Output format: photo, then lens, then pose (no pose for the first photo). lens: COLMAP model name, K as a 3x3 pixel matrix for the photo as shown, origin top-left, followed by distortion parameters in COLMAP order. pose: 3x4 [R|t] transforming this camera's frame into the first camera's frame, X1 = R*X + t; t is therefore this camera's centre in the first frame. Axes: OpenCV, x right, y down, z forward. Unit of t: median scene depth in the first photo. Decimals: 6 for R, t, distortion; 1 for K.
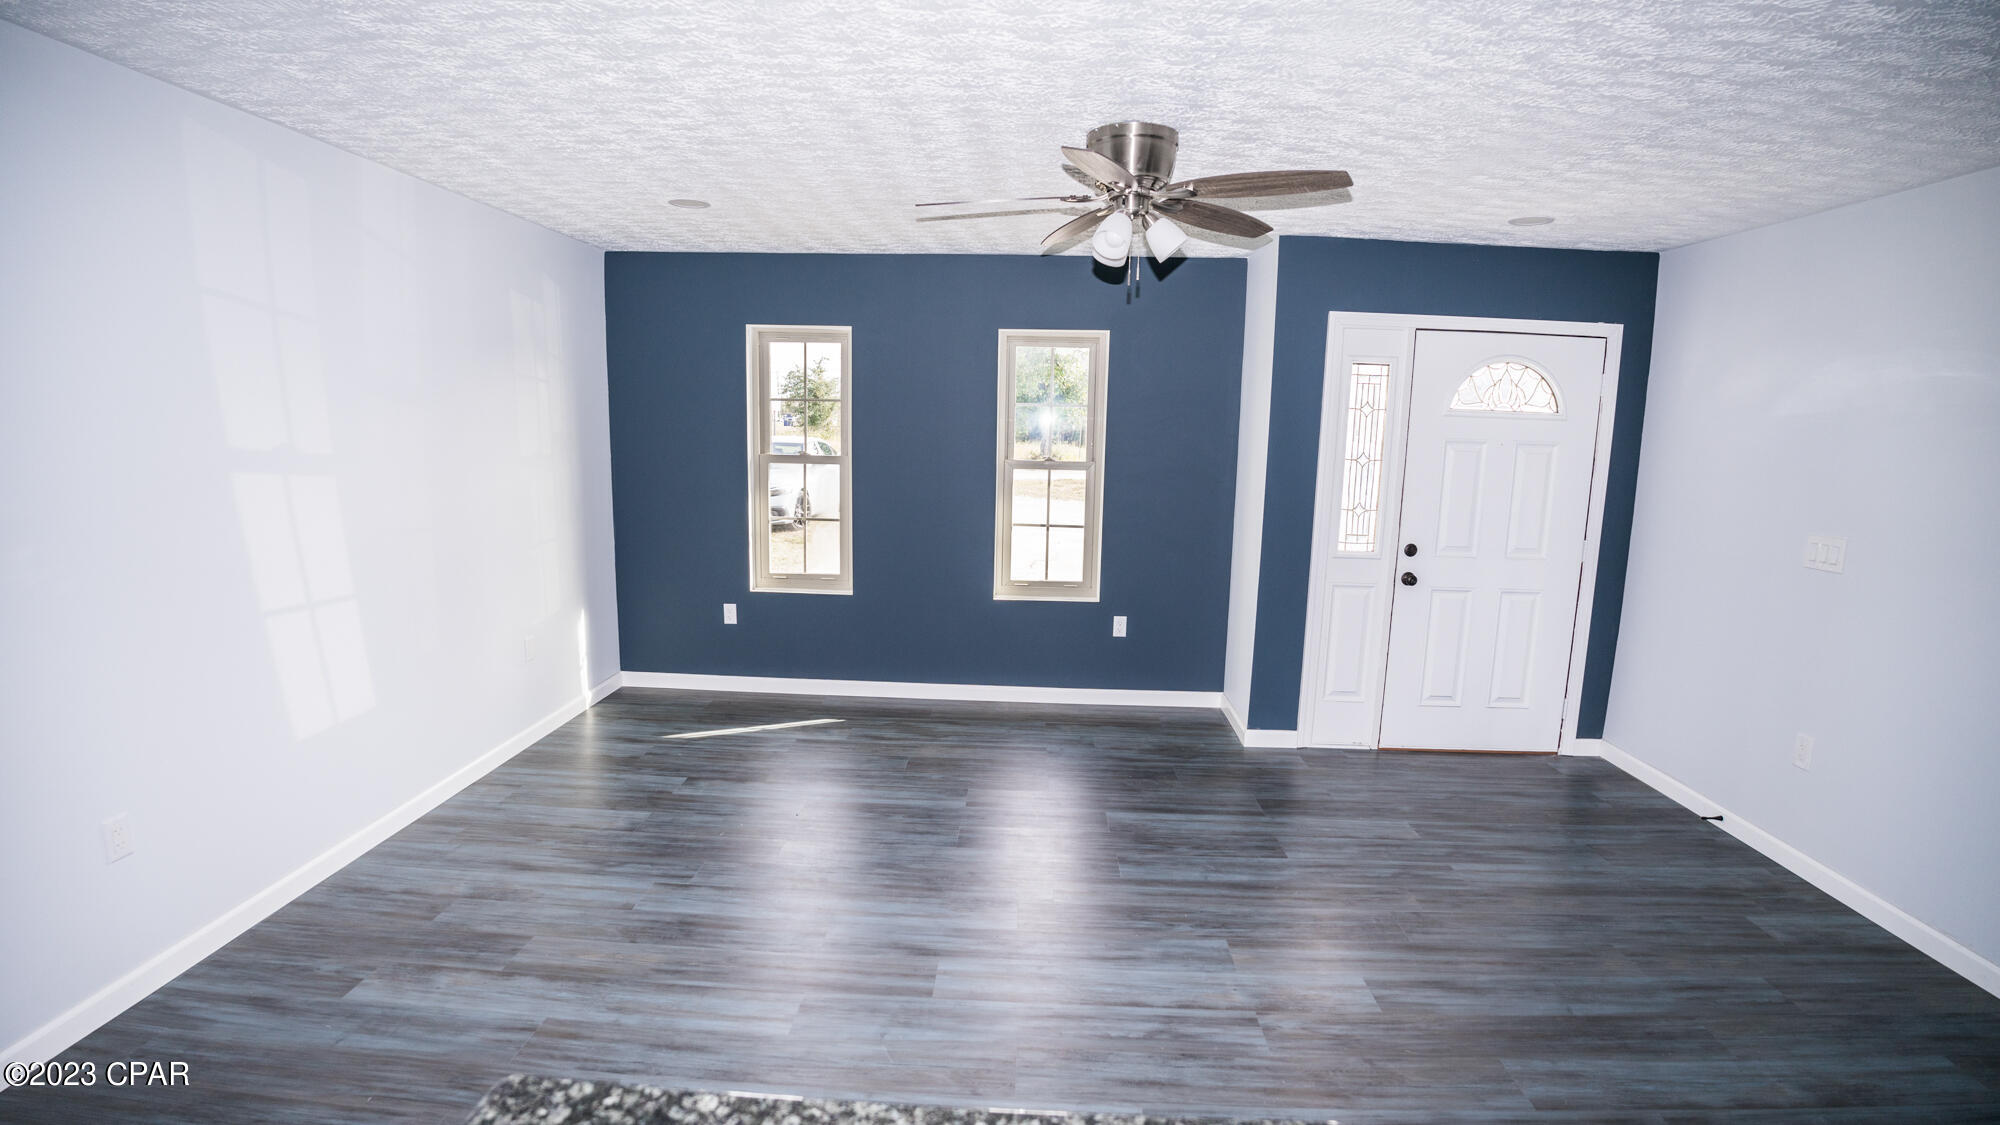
lens RADIAL K [[900.8, 0, 1005.1], [0, 900.8, 566.8], [0, 0, 1]] dist [-0.053368, 0.000517]
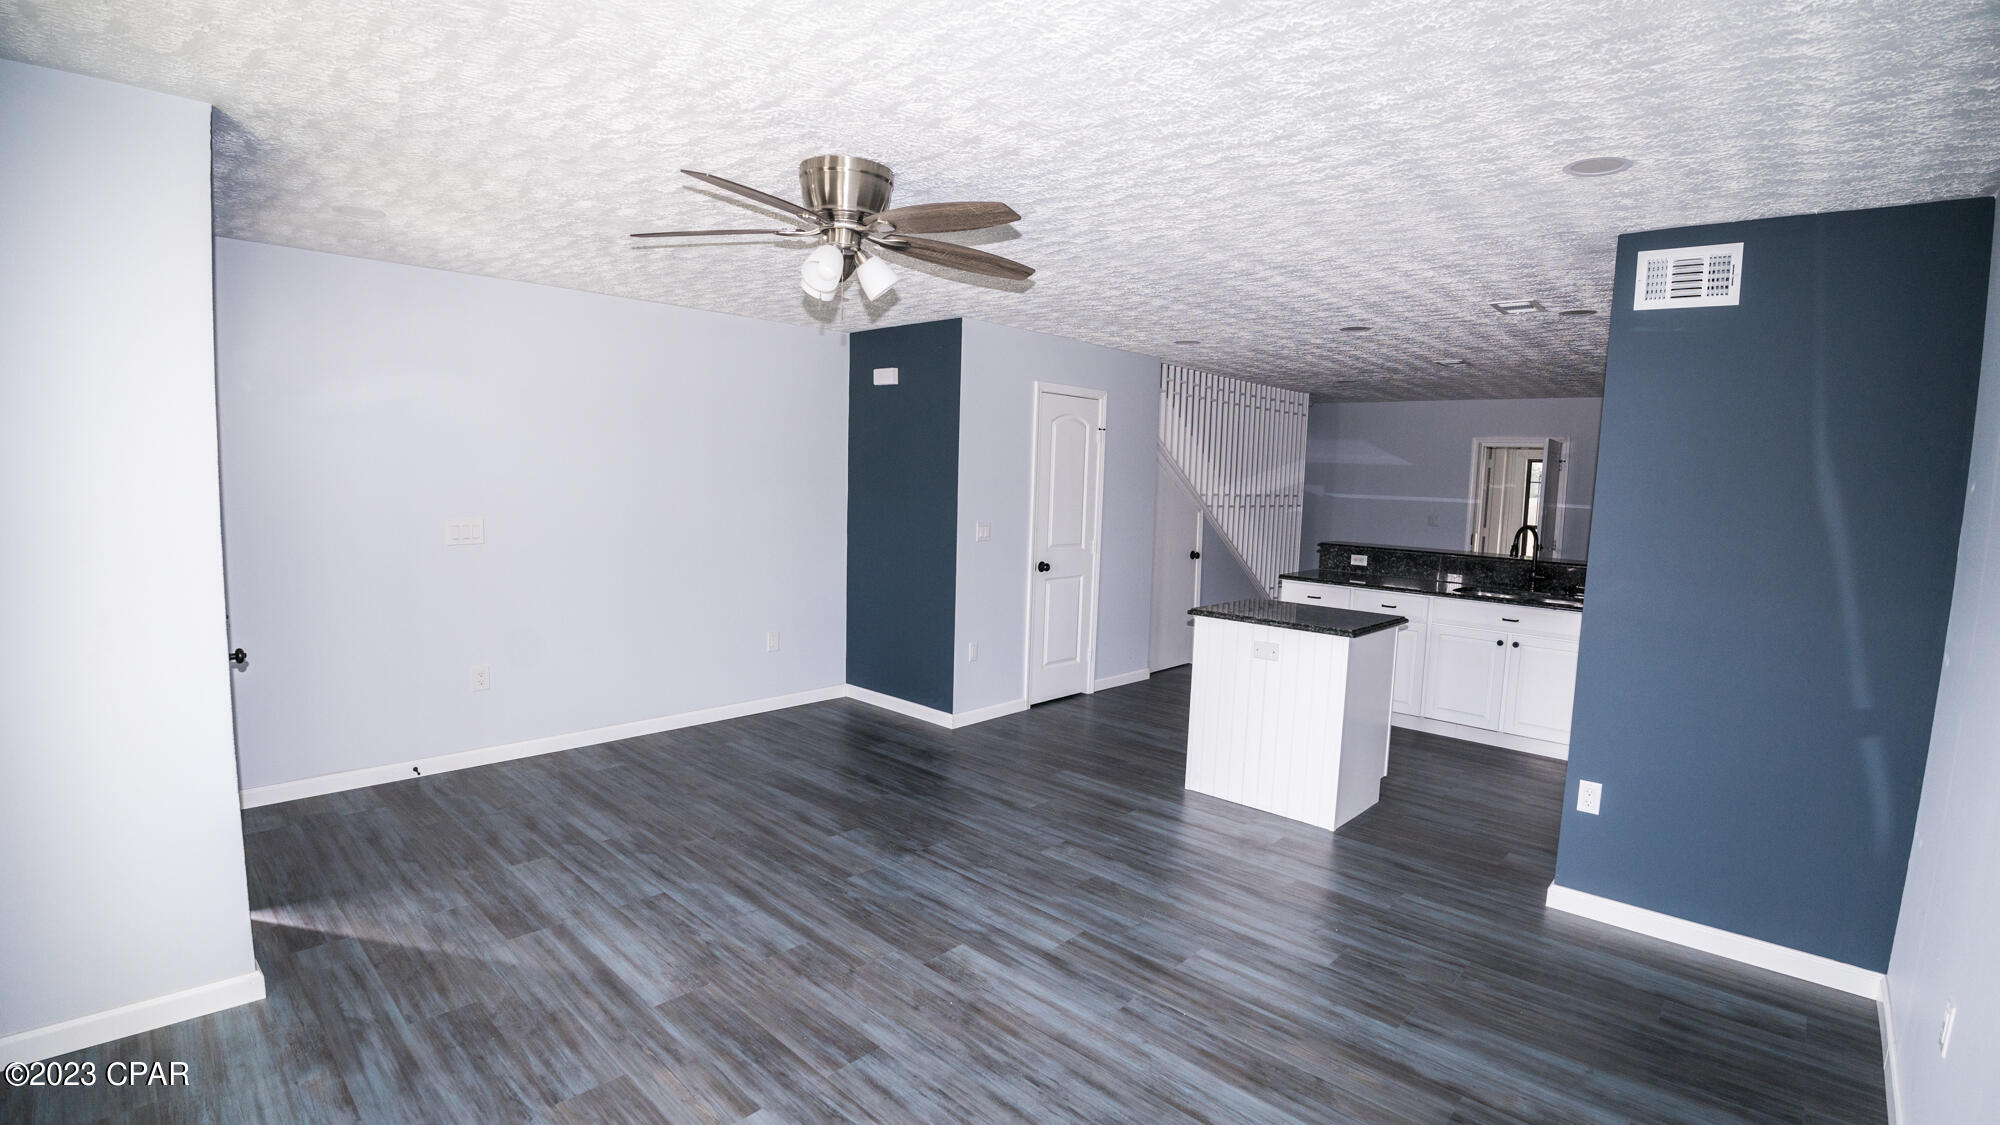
lens RADIAL K [[900.8, 0, 1005.1], [0, 900.8, 566.8], [0, 0, 1]] dist [-0.053368, 0.000517]
pose [[-0.750875, -0.115142, 0.650330, -0.723950], [0.055145, 0.970317, 0.235467, -0.298398], [-0.658138, 0.212669, -0.722237, 1.796074]]
